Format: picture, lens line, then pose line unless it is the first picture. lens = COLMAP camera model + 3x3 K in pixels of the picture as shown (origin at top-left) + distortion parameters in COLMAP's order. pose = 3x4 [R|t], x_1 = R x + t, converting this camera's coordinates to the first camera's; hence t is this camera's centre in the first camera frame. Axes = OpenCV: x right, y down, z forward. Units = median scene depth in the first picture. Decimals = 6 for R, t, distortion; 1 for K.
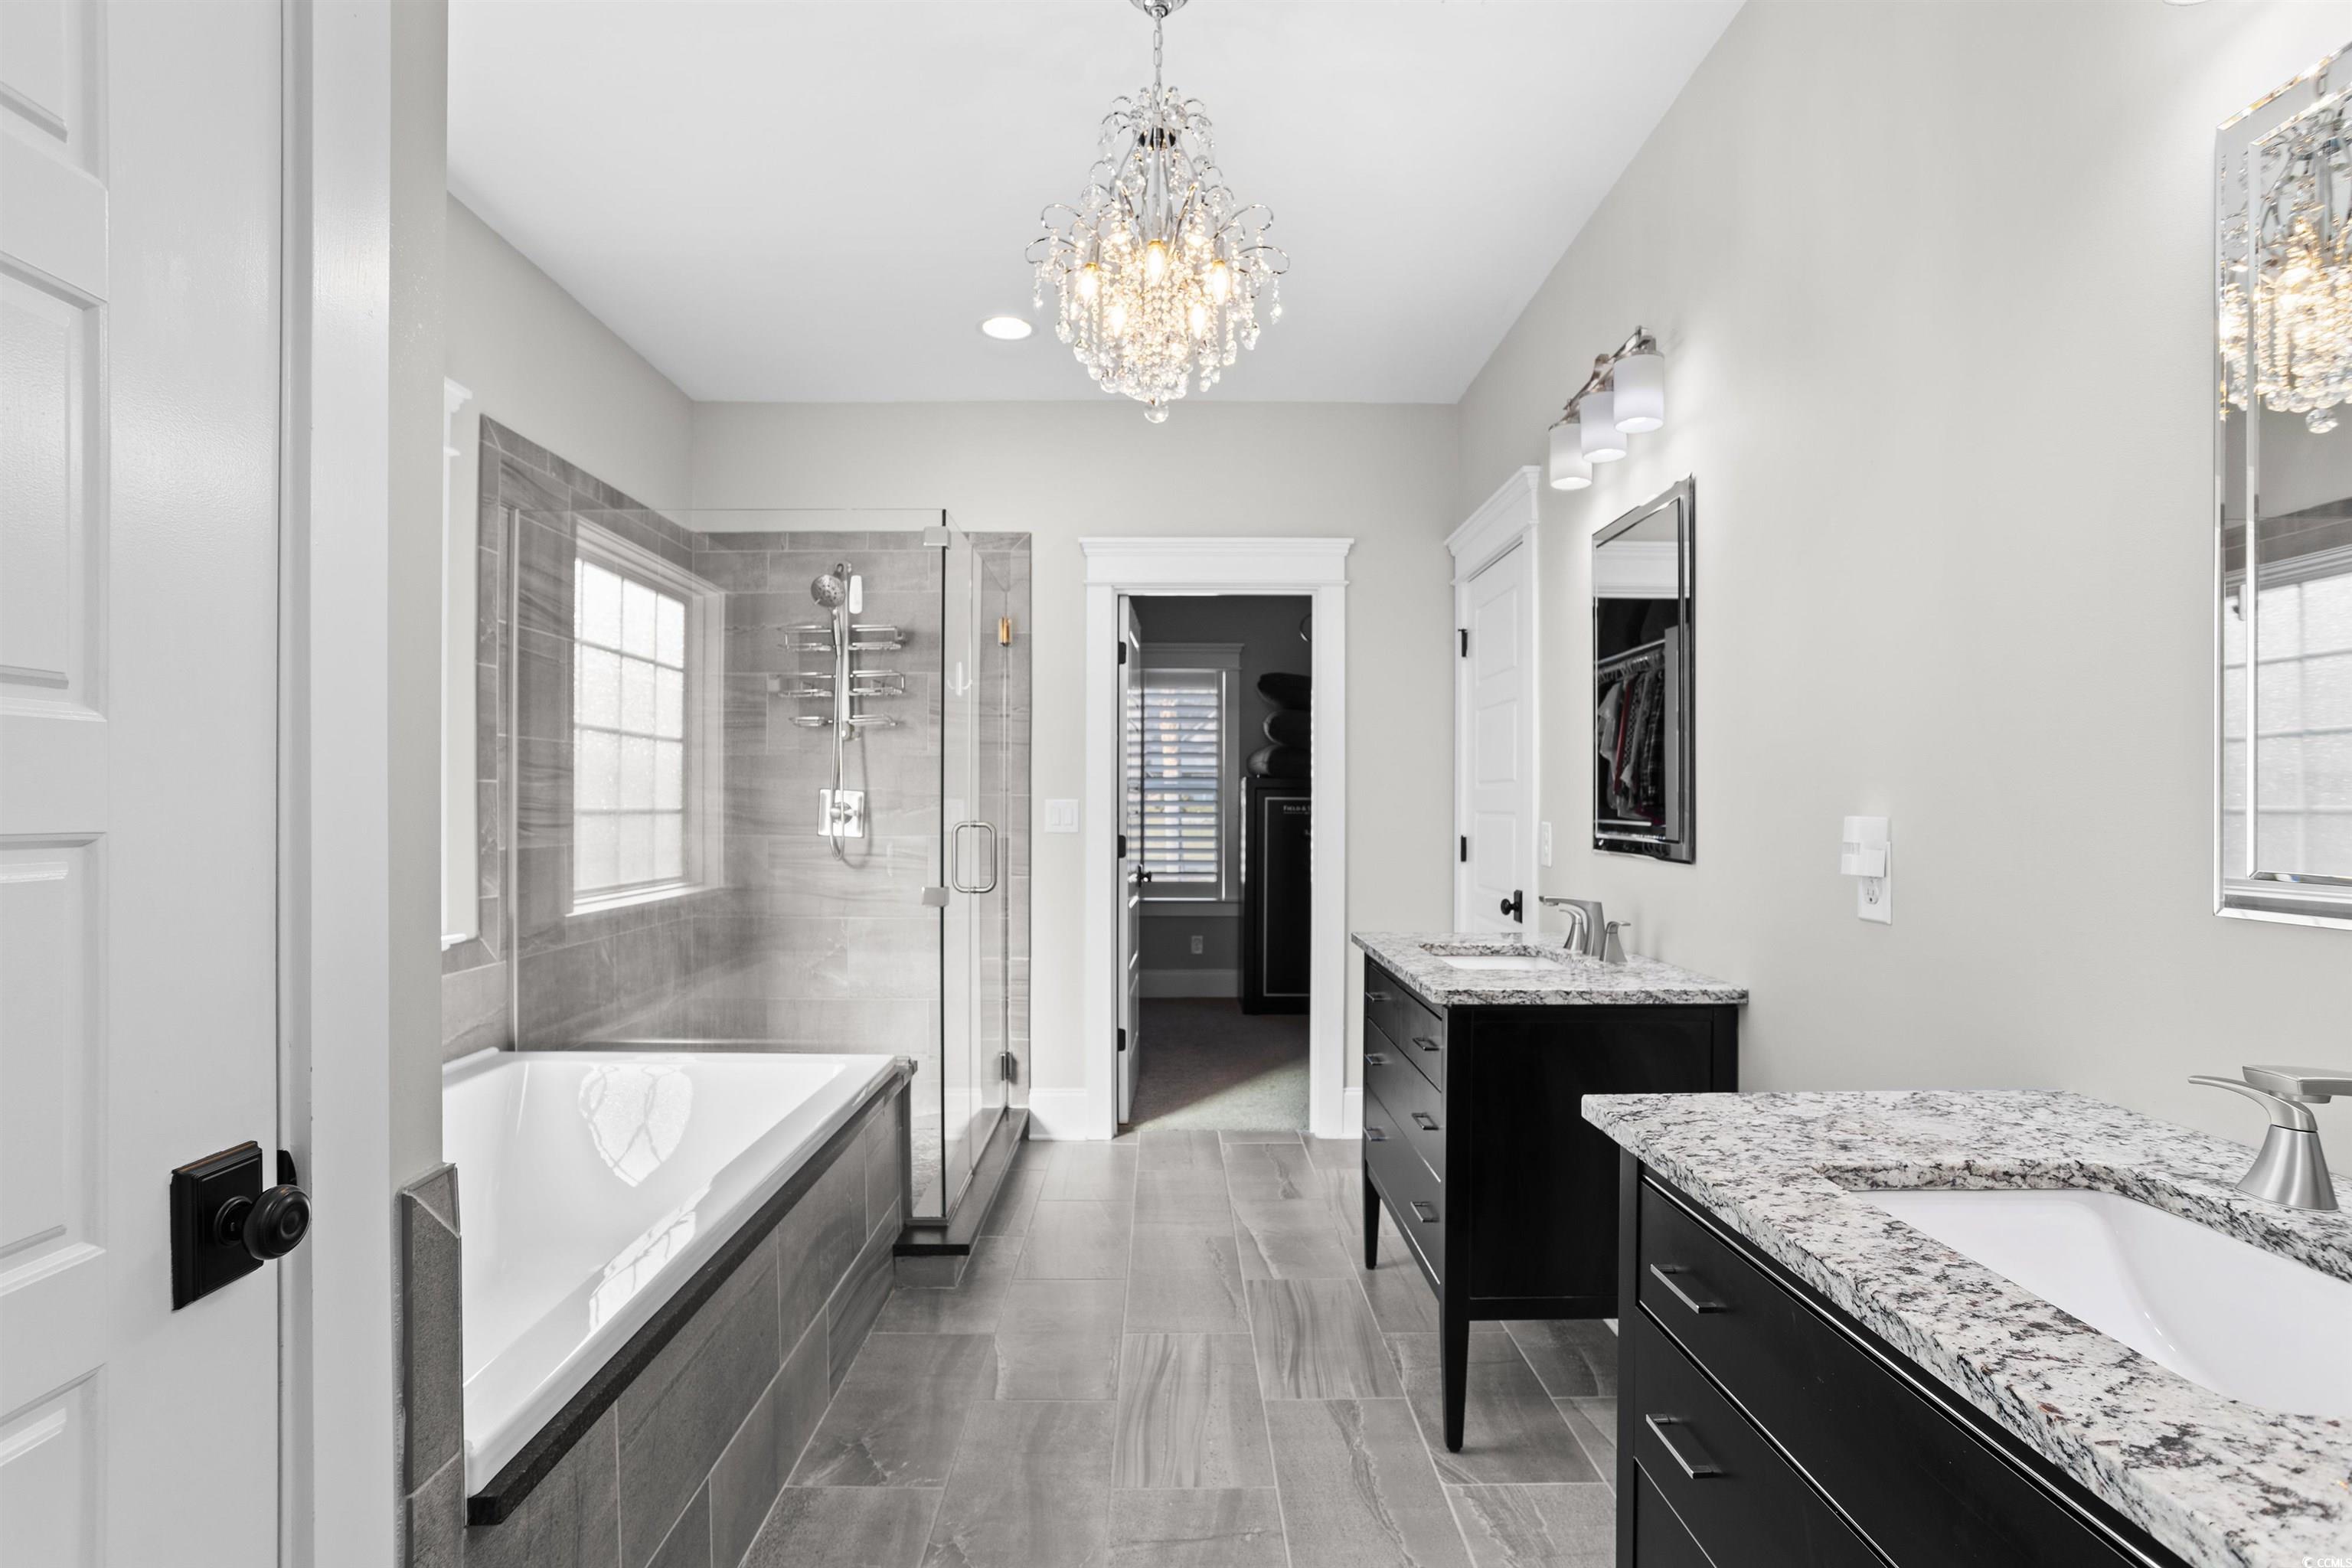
lens RADIAL K [[1128.0, 0, 1179.8], [0, 1128.0, 821.3], [0, 0, 1]] dist [-0.051929, 0.028506]
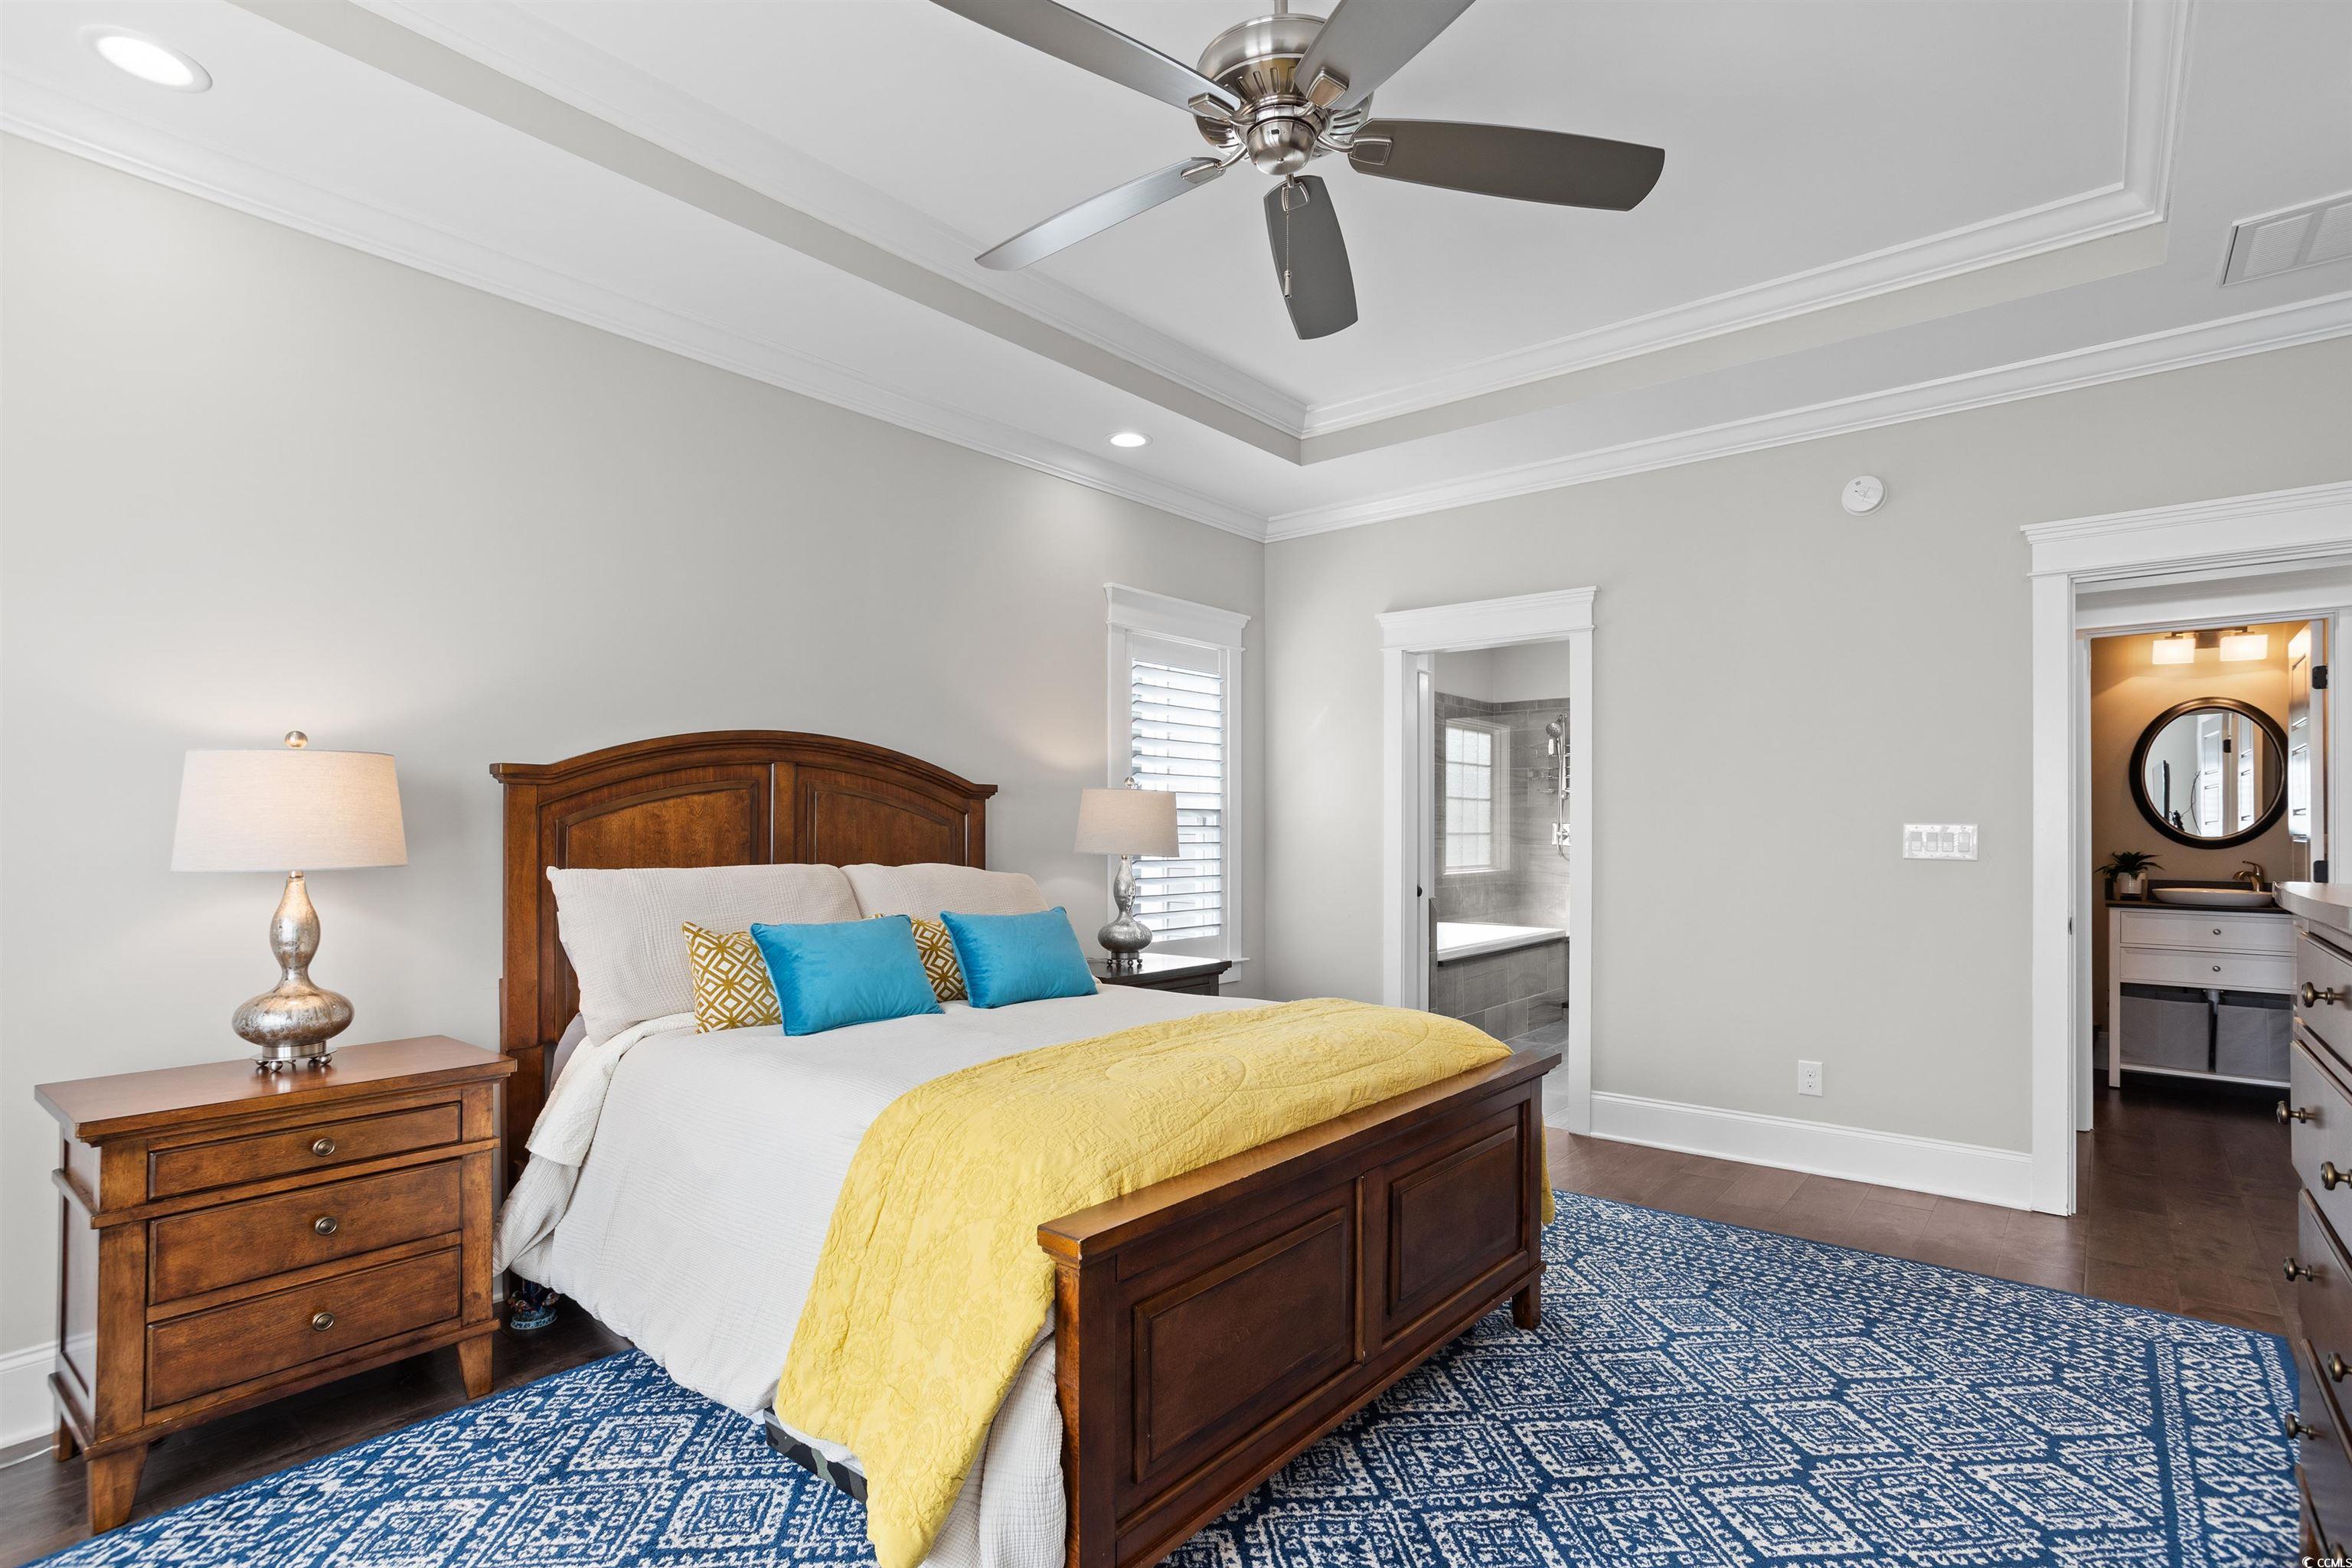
lens RADIAL K [[1128.0, 0, 1179.8], [0, 1128.0, 821.3], [0, 0, 1]] dist [-0.051929, 0.028506]
pose [[0.762523, -0.006189, -0.646932, 0.526327], [-0.006372, 0.999834, -0.017075, 0.007912], [0.646930, 0.017142, 0.762357, -1.090340]]
